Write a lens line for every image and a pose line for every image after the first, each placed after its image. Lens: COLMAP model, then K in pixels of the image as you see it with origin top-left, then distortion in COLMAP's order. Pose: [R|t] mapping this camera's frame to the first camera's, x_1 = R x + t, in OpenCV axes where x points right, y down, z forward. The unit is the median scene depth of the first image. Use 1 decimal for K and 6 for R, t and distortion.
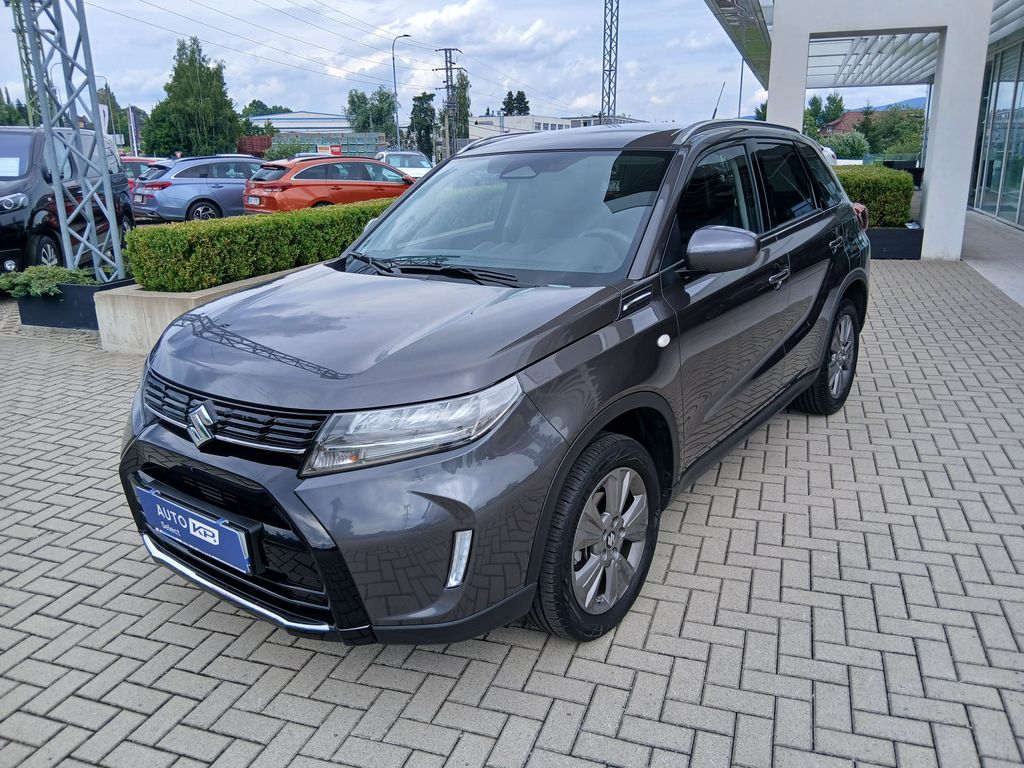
lens RADIAL K [[776.5, 0, 512.0], [0, 776.5, 384.0], [0, 0, 1]] dist [0.102636, -0.179845]
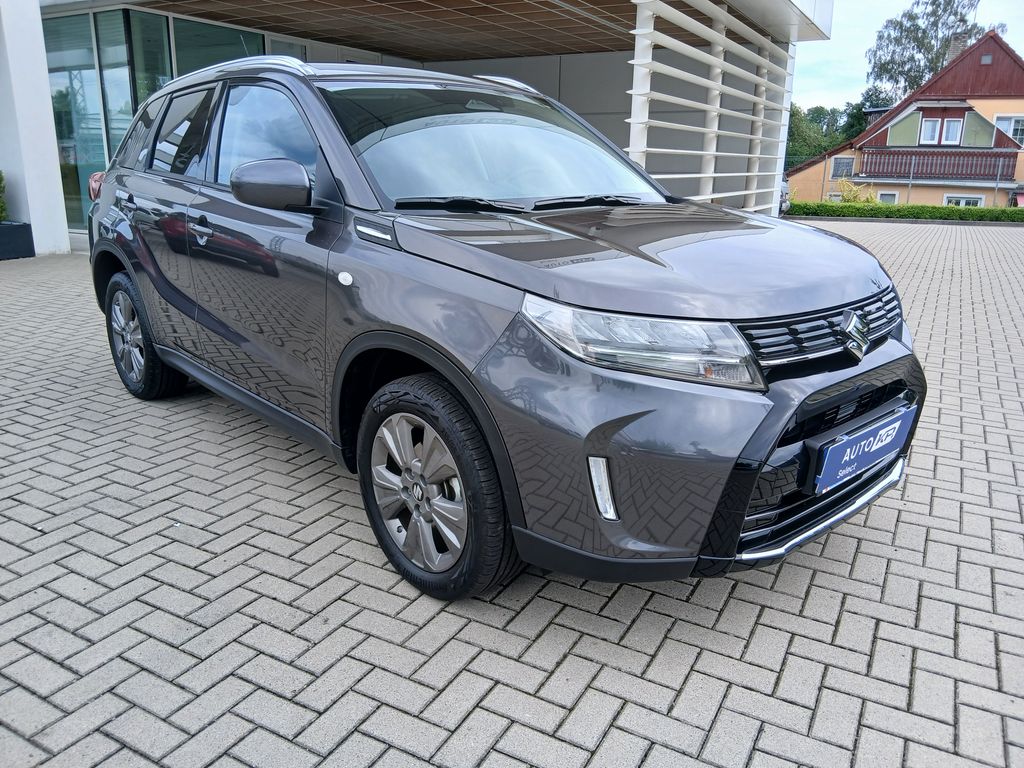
lens RADIAL K [[776.5, 0, 512.0], [0, 776.5, 384.0], [0, 0, 1]] dist [0.102636, -0.179845]
pose [[0.160058, -0.241904, 0.957008, -1.317621], [0.266033, 0.944205, 0.194174, -0.177584], [-0.950583, 0.223516, 0.215482, 1.149876]]
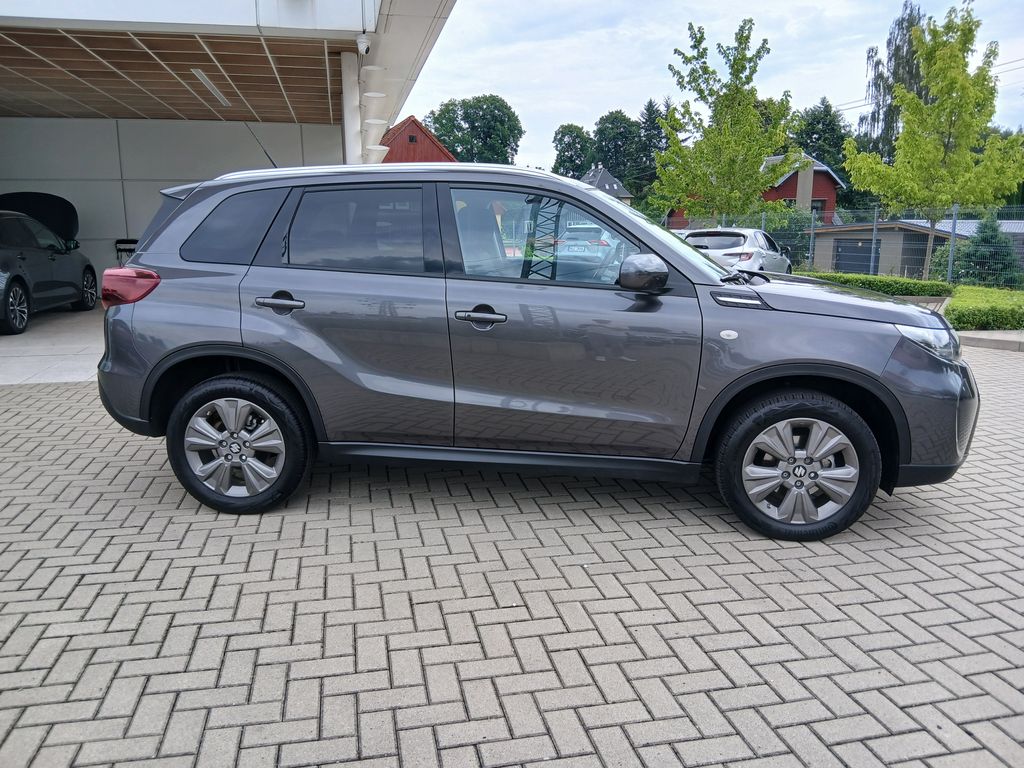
lens RADIAL K [[776.5, 0, 512.0], [0, 776.5, 384.0], [0, 0, 1]] dist [0.102636, -0.179845]
pose [[-0.528464, -0.144987, 0.836484, -1.337296], [0.259903, 0.910369, 0.321992, -0.634138], [-0.808193, 0.387566, -0.443414, 2.494112]]
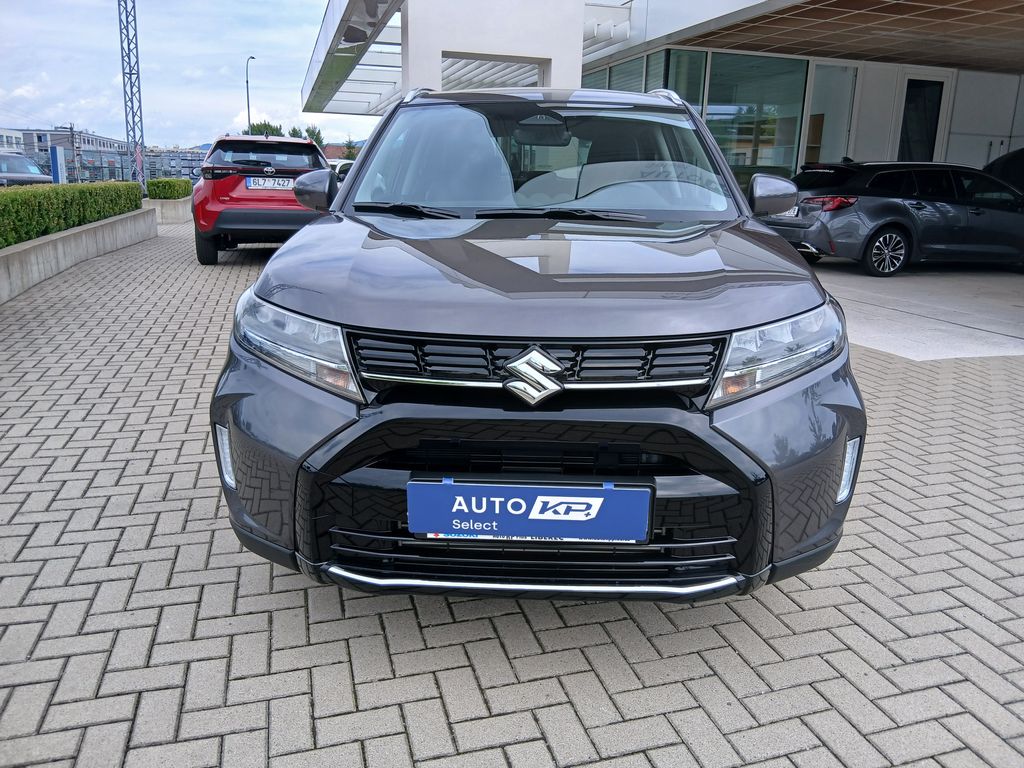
lens RADIAL K [[776.5, 0, 512.0], [0, 776.5, 384.0], [0, 0, 1]] dist [0.102636, -0.179845]
pose [[0.809266, -0.105455, 0.577900, -0.825304], [0.125294, 0.992104, 0.005584, 0.050518], [-0.573926, 0.067888, 0.816088, 0.364877]]
